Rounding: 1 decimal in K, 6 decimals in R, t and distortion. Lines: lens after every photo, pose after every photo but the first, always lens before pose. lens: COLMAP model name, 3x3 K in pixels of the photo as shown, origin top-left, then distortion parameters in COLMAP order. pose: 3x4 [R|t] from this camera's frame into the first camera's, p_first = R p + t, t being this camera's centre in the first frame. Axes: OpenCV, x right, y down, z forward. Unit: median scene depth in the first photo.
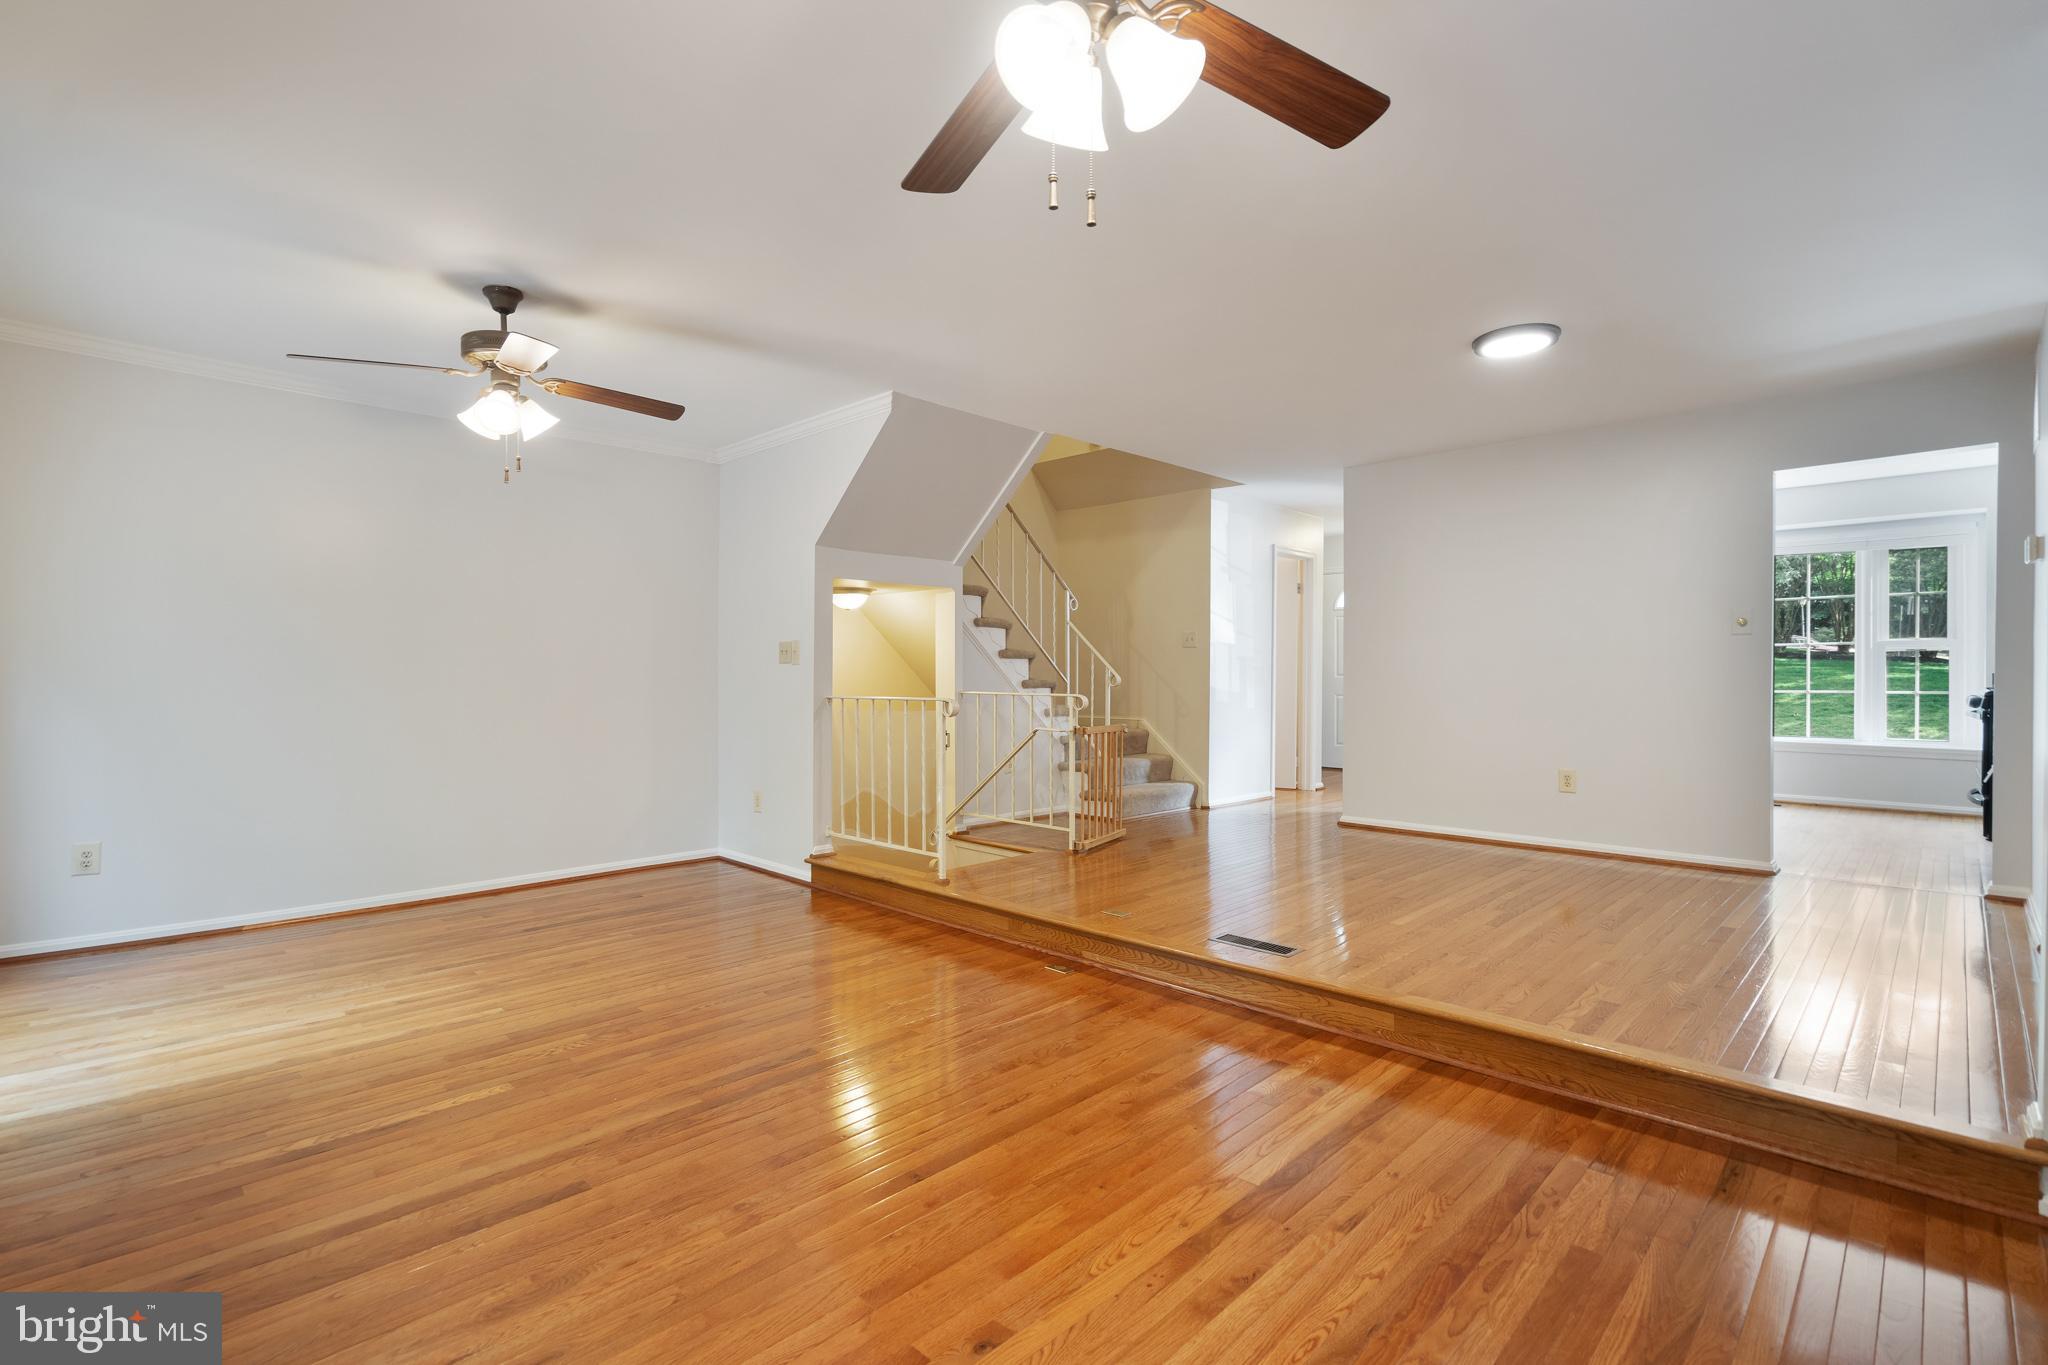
lens RADIAL K [[943.0, 0, 1009.7], [0, 943.0, 674.6], [0, 0, 1]] dist [-0.002541, 0.000227]
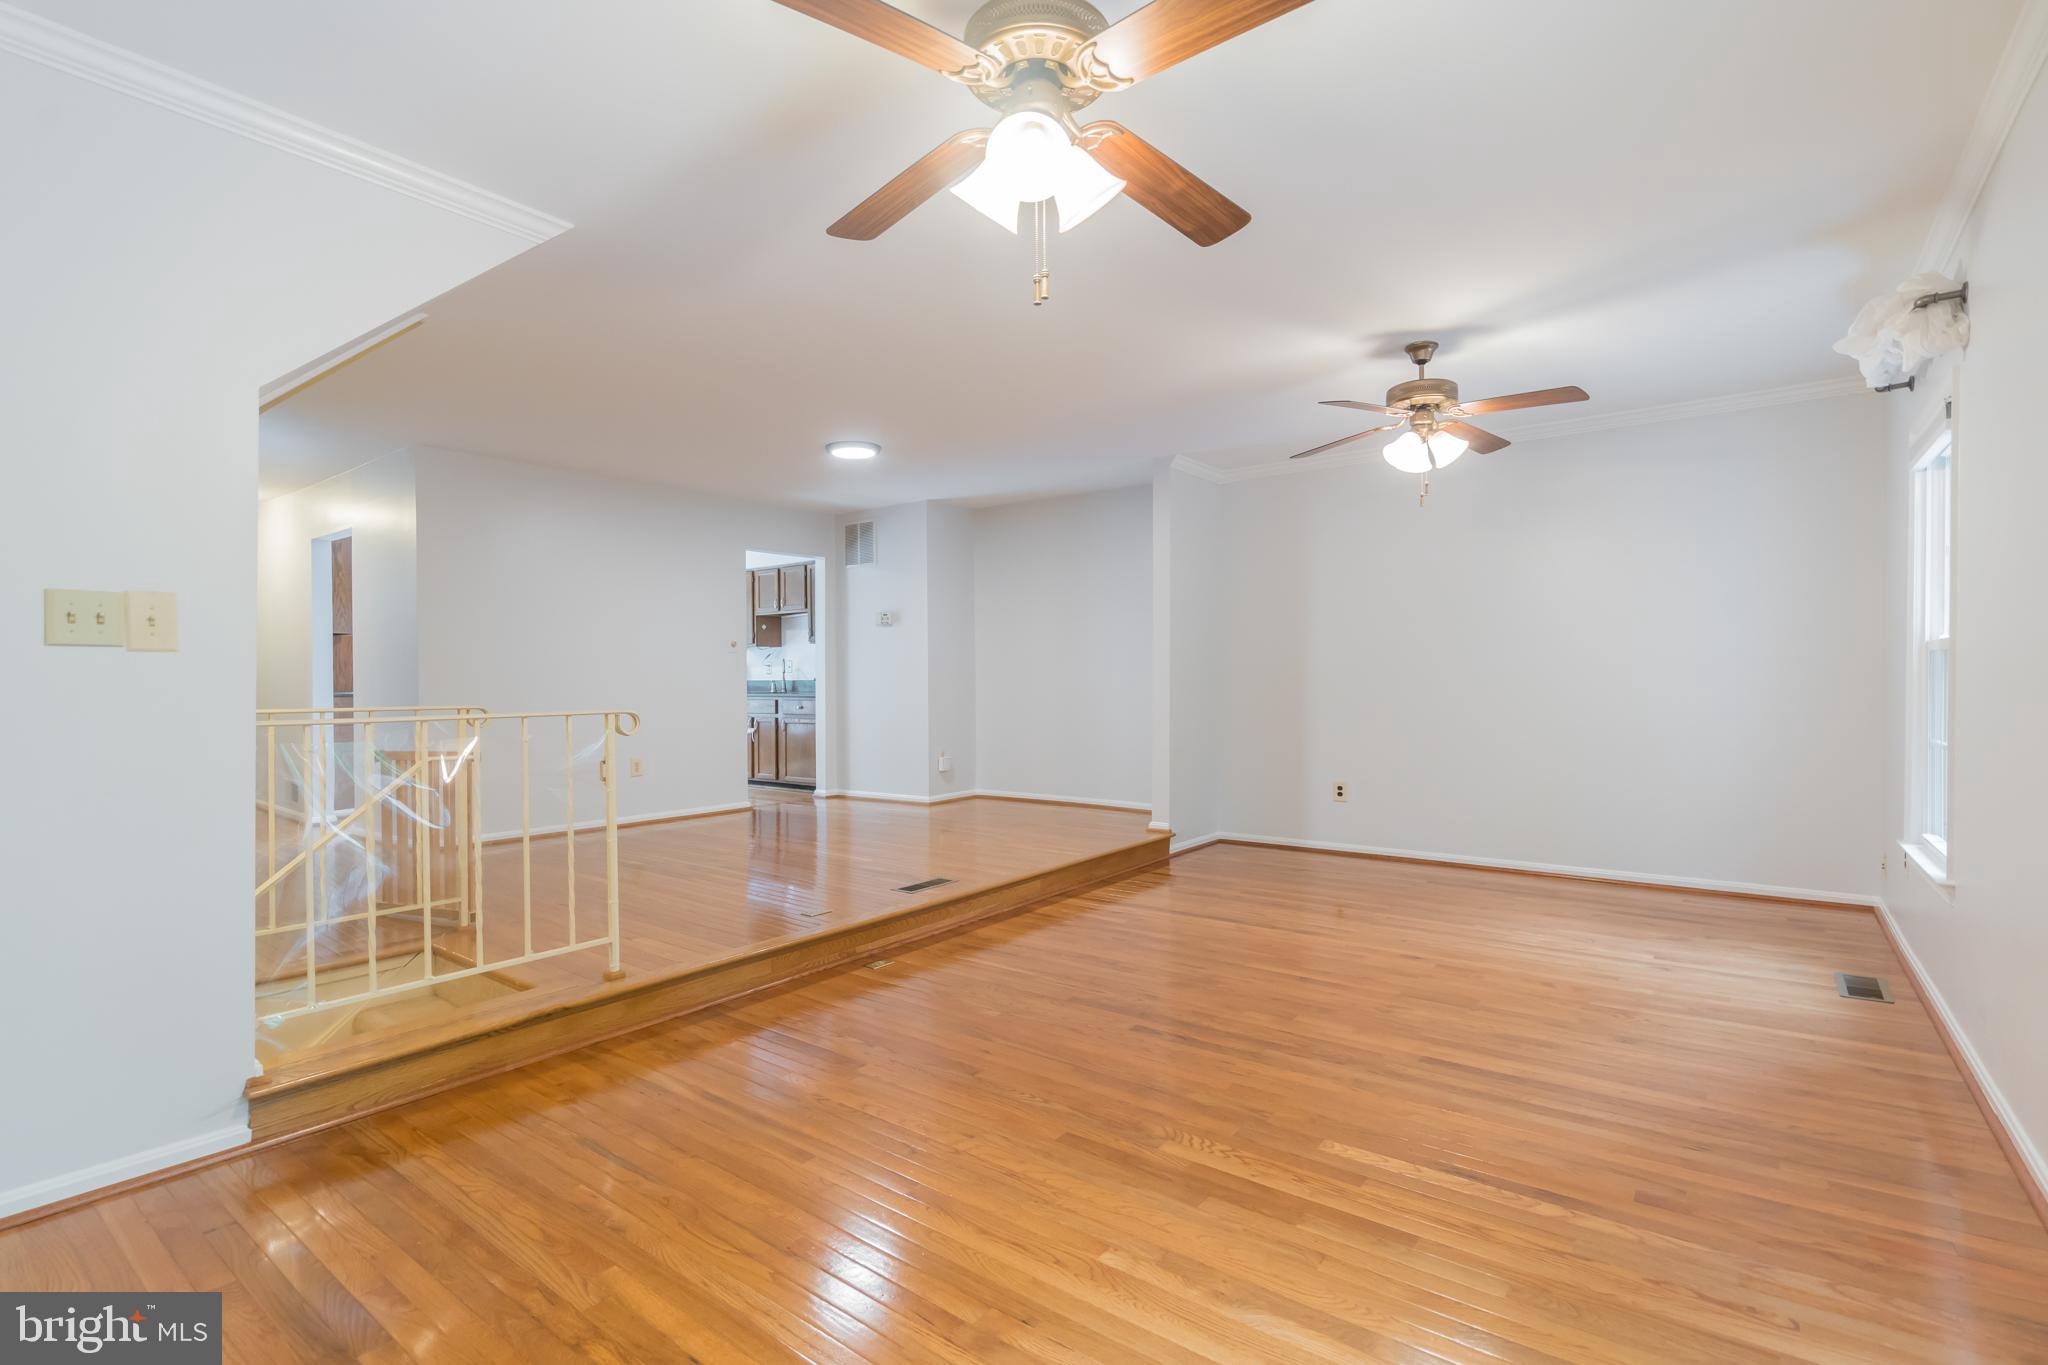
lens RADIAL K [[943.0, 0, 979.5], [0, 943.0, 681.8], [0, 0, 1]] dist [-0.002541, 0.000227]
pose [[-0.099326, -0.002931, 0.995051, -1.216197], [0.003245, 0.999989, 0.003270, 0.007061], [-0.995050, 0.003554, -0.099315, 1.250695]]
